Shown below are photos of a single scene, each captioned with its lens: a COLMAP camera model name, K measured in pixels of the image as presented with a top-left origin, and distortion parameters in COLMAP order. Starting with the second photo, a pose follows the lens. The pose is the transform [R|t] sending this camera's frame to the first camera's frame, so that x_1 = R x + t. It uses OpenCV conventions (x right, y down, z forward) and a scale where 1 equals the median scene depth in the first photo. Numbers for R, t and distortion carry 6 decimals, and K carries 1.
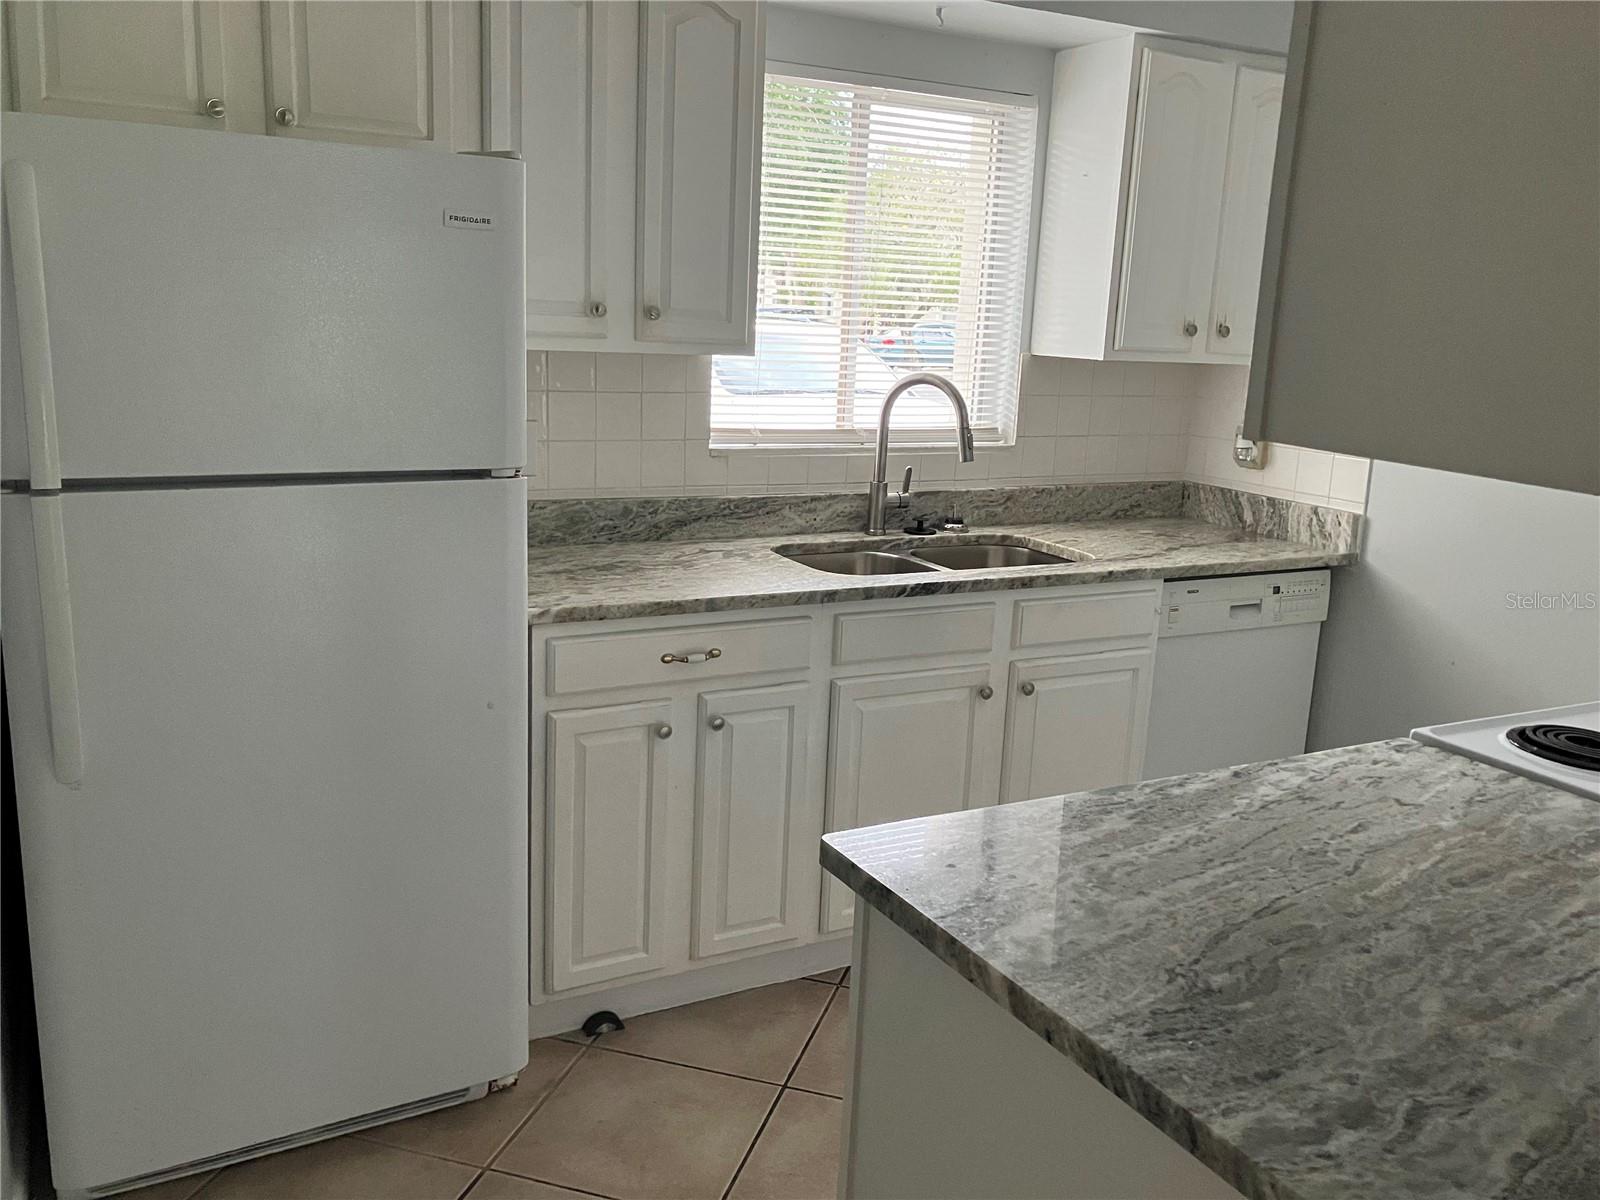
lens RADIAL K [[1332.9, 0, 800.0], [0, 1332.9, 600.0], [0, 0, 1]] dist [0.010321, 0.000865]
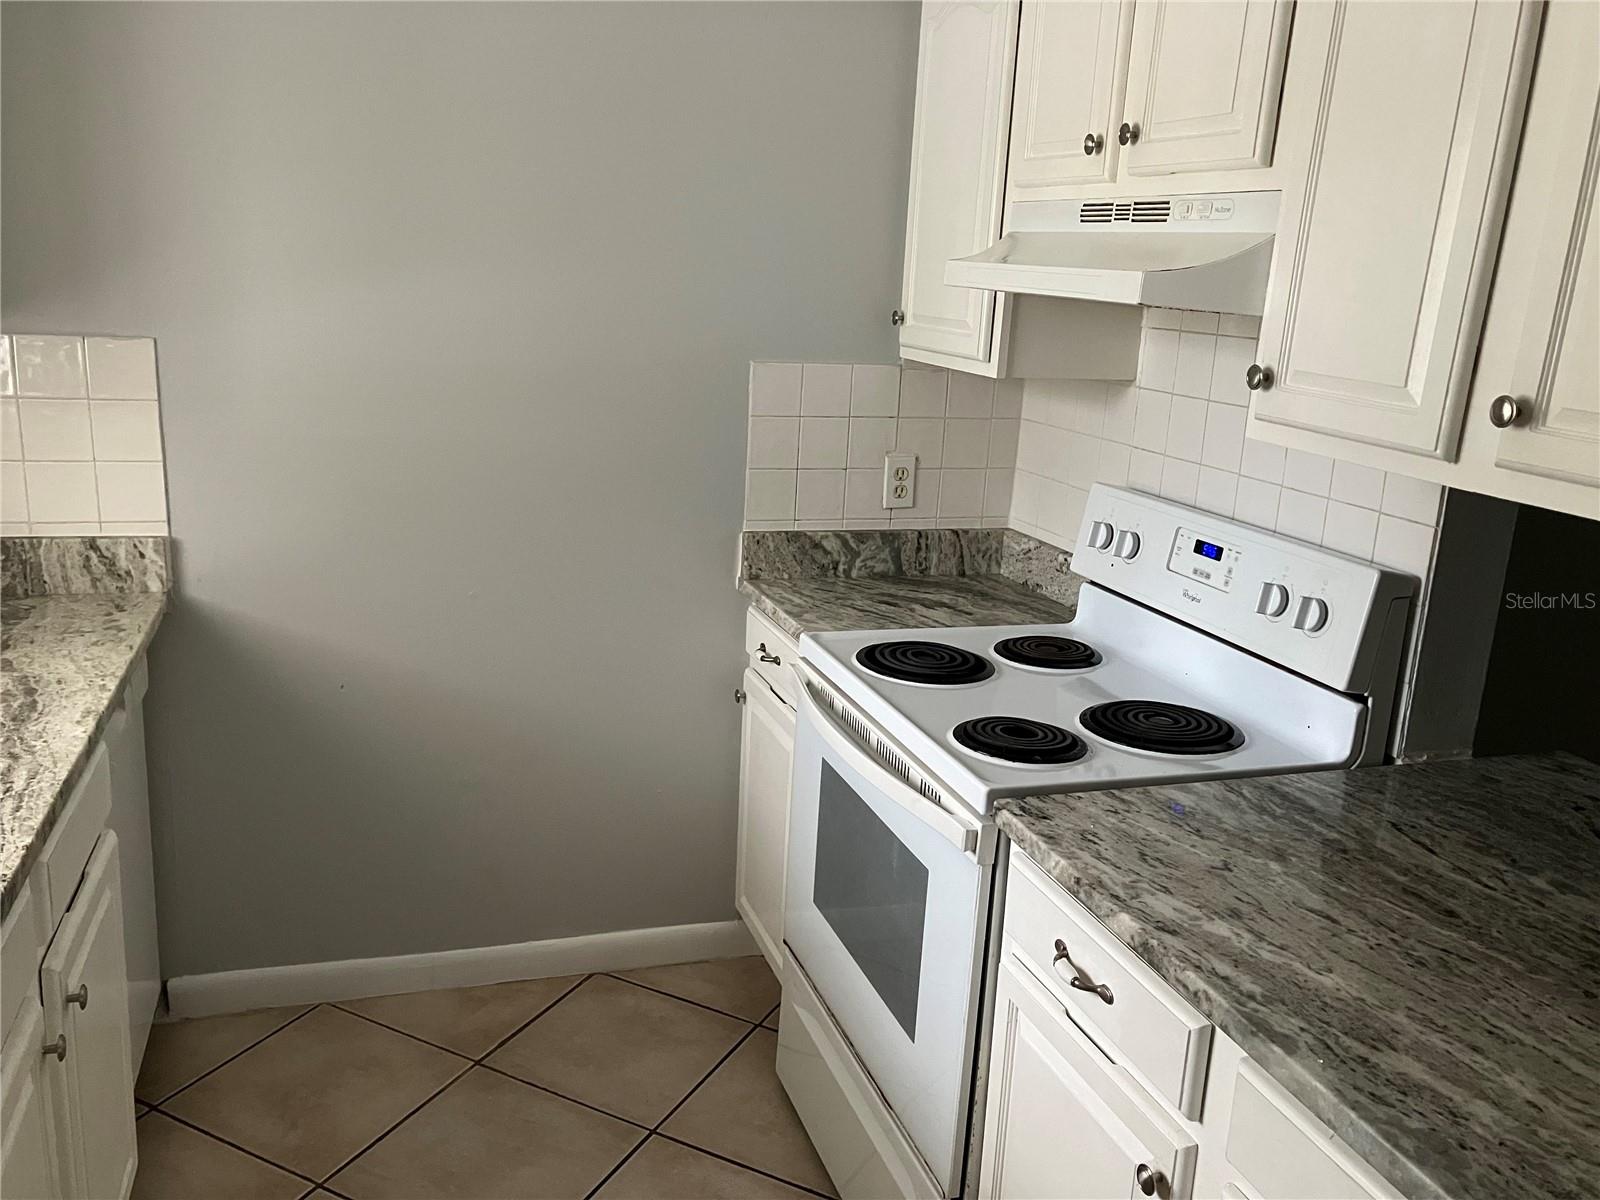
lens RADIAL K [[1332.9, 0, 800.0], [0, 1332.9, 600.0], [0, 0, 1]] dist [0.010321, 0.000865]
pose [[0.181342, -0.273680, 0.944571, -0.406476], [0.169168, 0.954860, 0.244183, -0.283552], [-0.968761, 0.115510, 0.219454, 0.959522]]
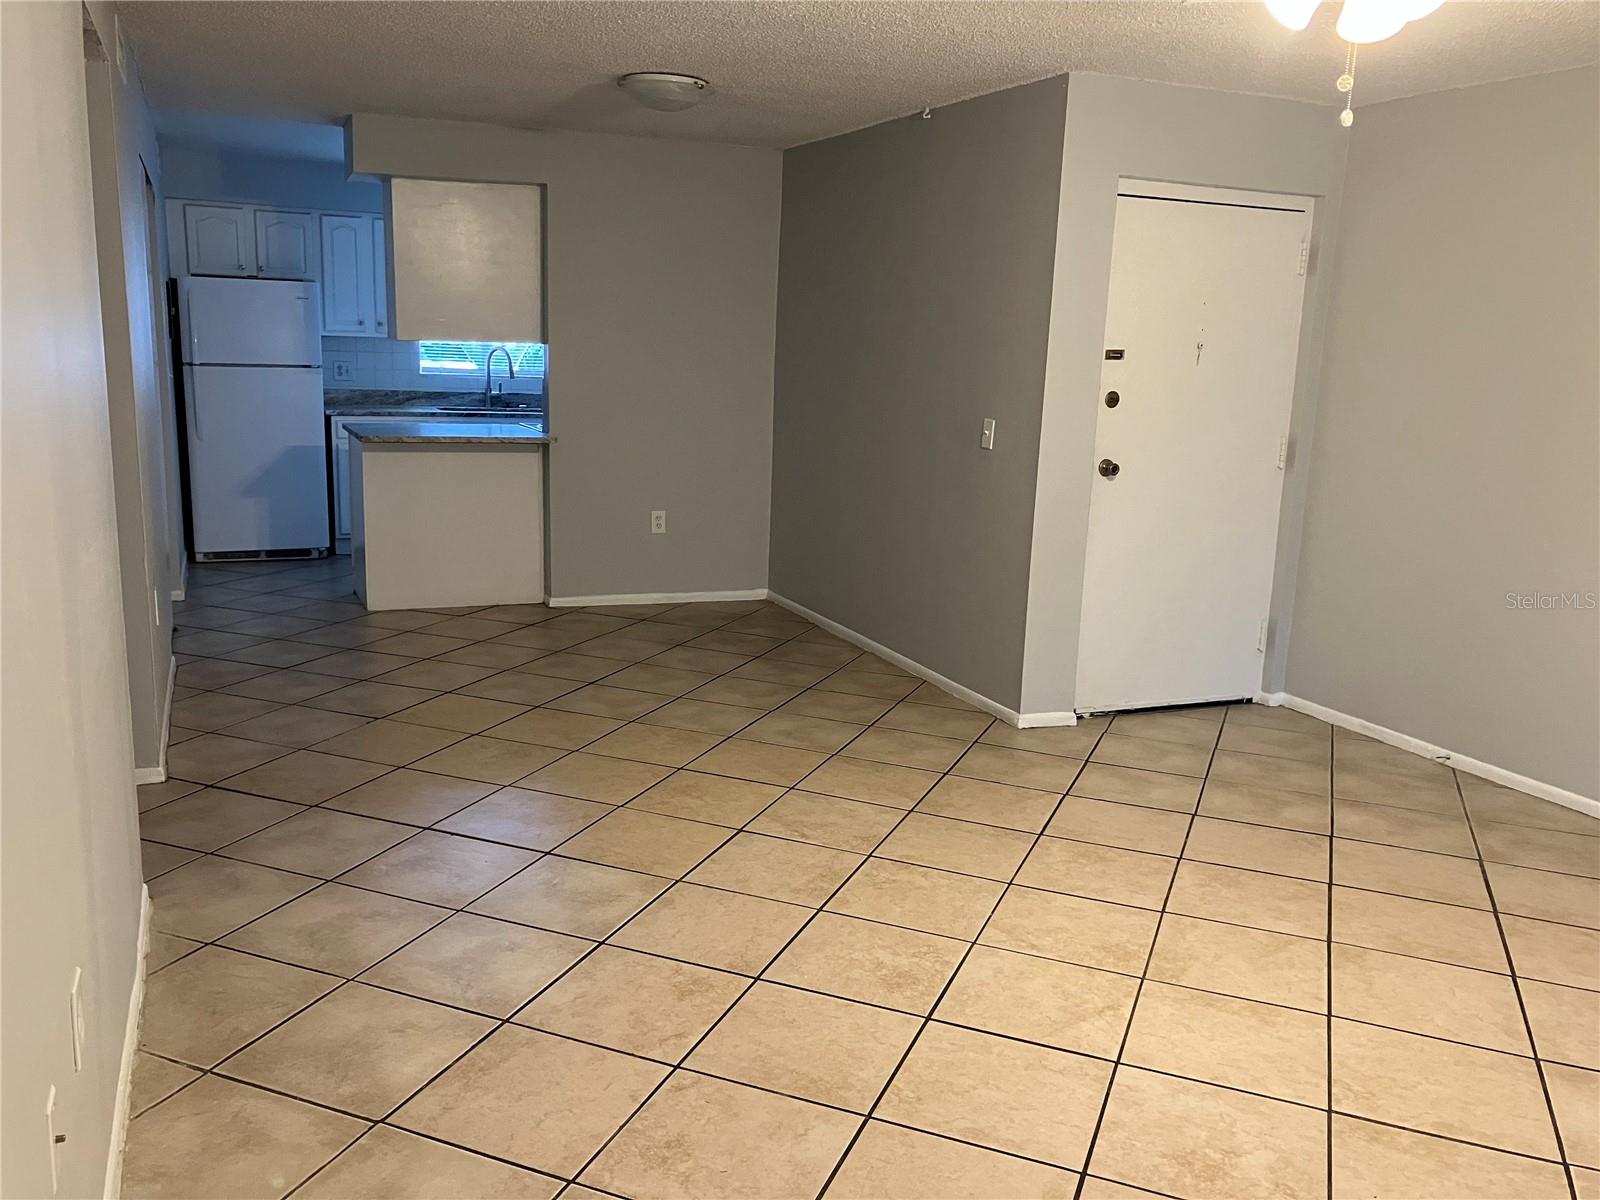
lens RADIAL K [[1332.9, 0, 800.0], [0, 1332.9, 600.0], [0, 0, 1]] dist [0.010321, 0.000865]
pose [[0.997374, 0.008797, -0.071883, 0.986319], [-0.010599, 0.999638, -0.024717, 0.446026], [0.071639, 0.025414, 0.997107, -1.821938]]
